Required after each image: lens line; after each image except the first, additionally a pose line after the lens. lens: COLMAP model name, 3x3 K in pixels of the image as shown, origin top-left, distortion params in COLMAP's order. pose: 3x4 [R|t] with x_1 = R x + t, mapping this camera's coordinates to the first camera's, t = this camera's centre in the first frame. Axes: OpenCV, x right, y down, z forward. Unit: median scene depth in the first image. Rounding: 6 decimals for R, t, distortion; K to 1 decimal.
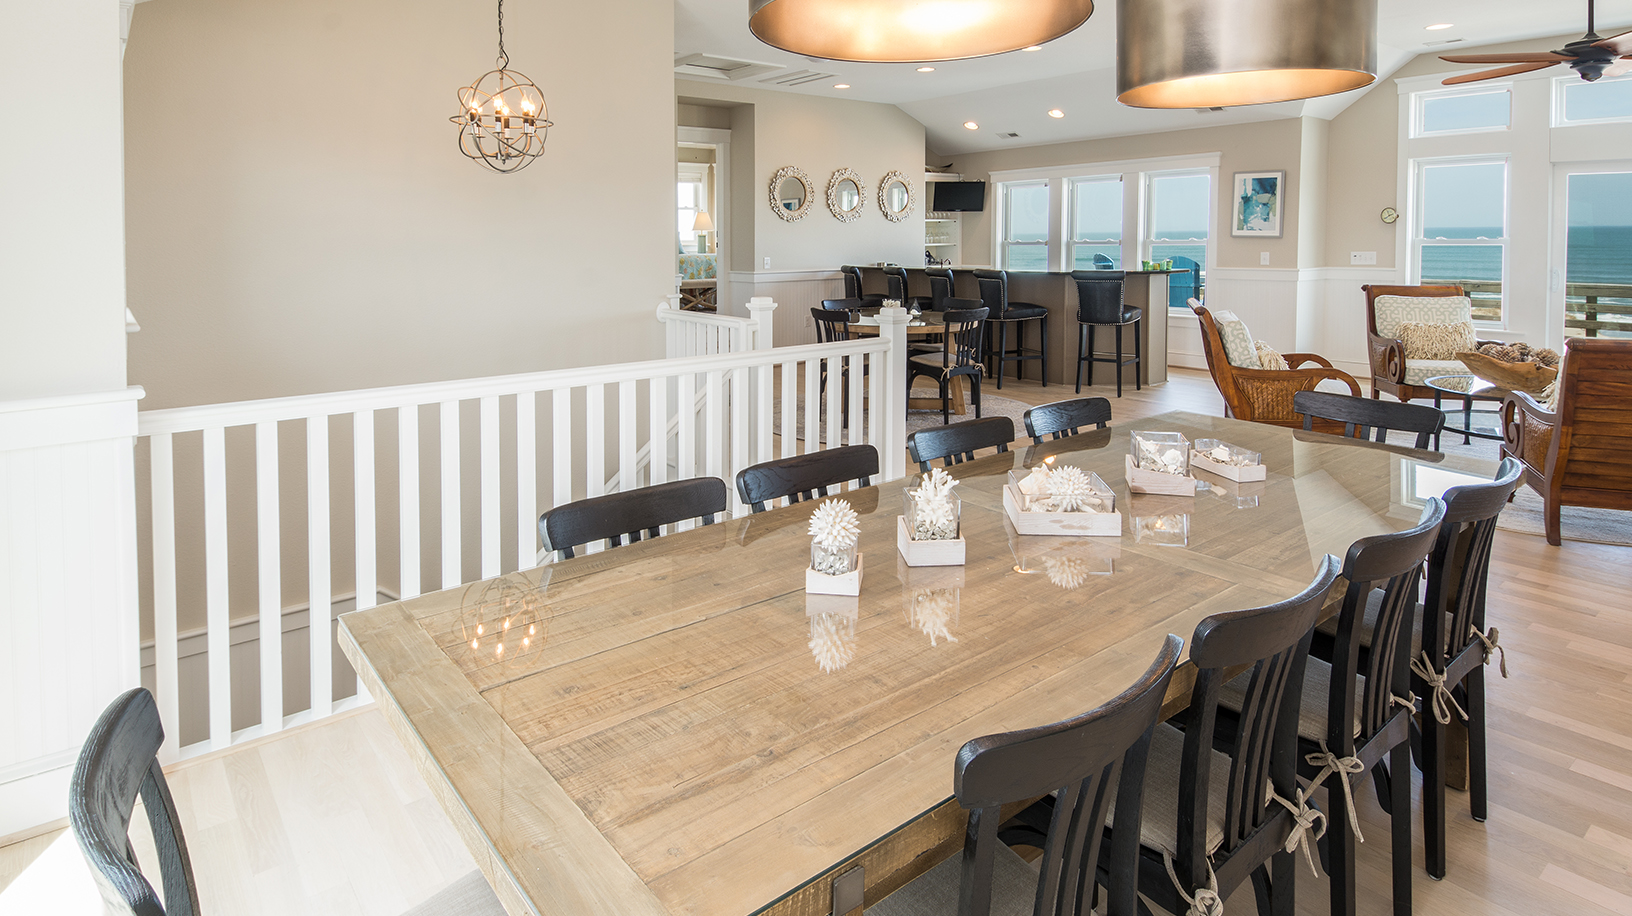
lens RADIAL K [[884.3, 0, 775.2], [0, 884.3, 436.2], [0, 0, 1]] dist [0.046068, -0.020646]
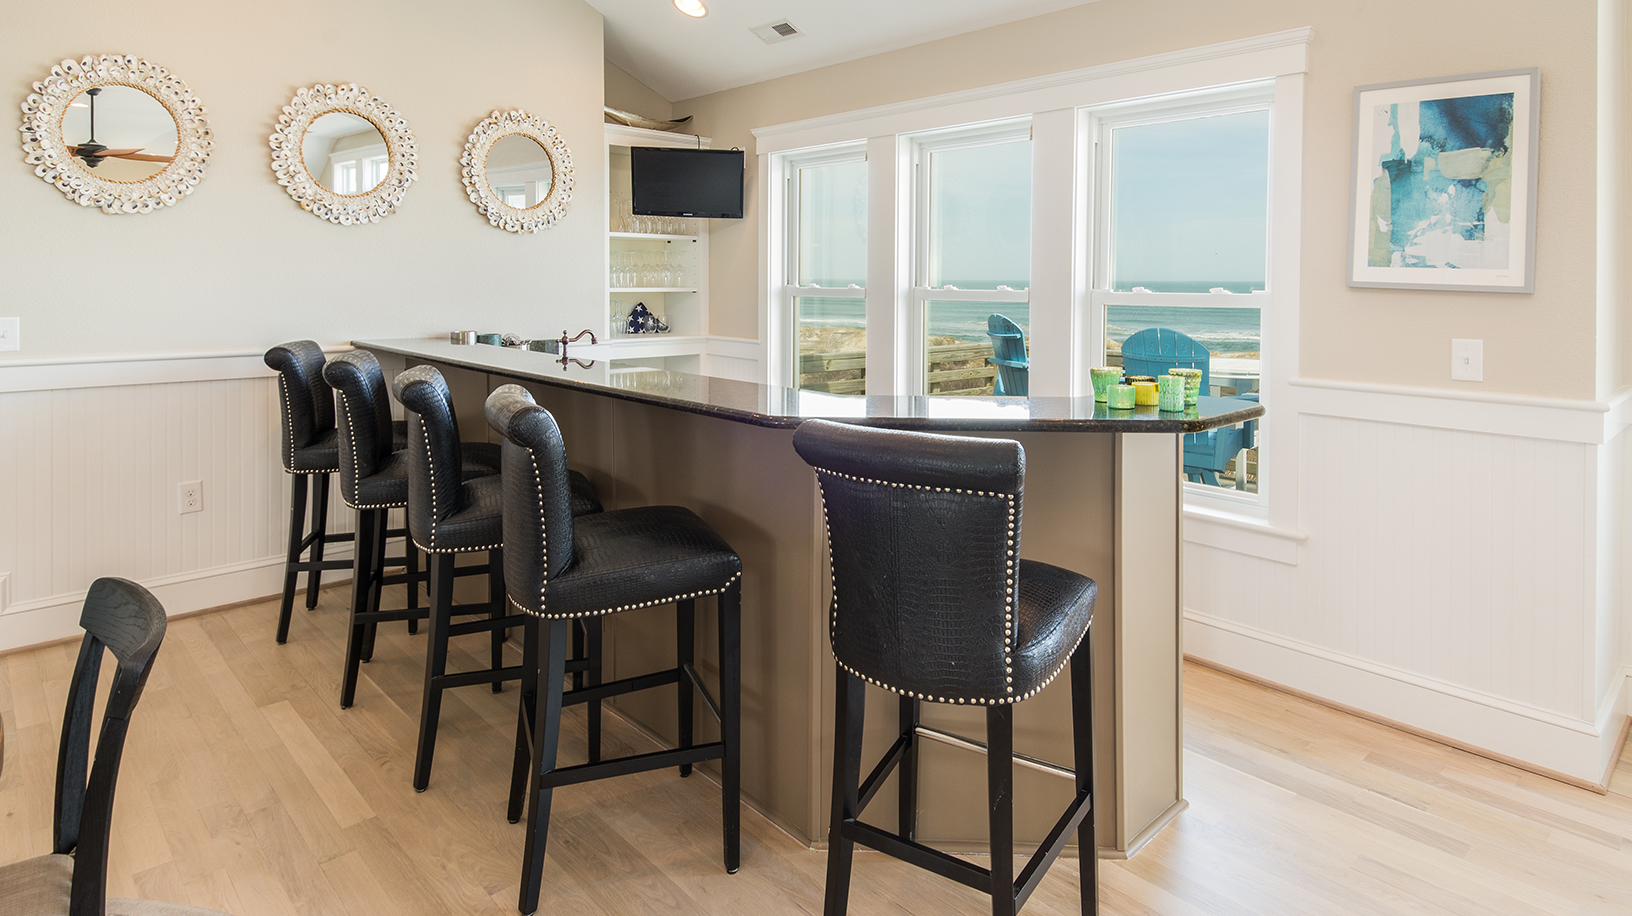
lens RADIAL K [[884.3, 0, 802.5], [0, 884.3, 491.0], [0, 0, 1]] dist [0.046068, -0.020646]
pose [[0.994603, -0.003509, 0.103697, 0.270417], [0.002326, 0.999931, 0.011528, -0.148457], [-0.103730, -0.011224, 0.994542, 0.677074]]
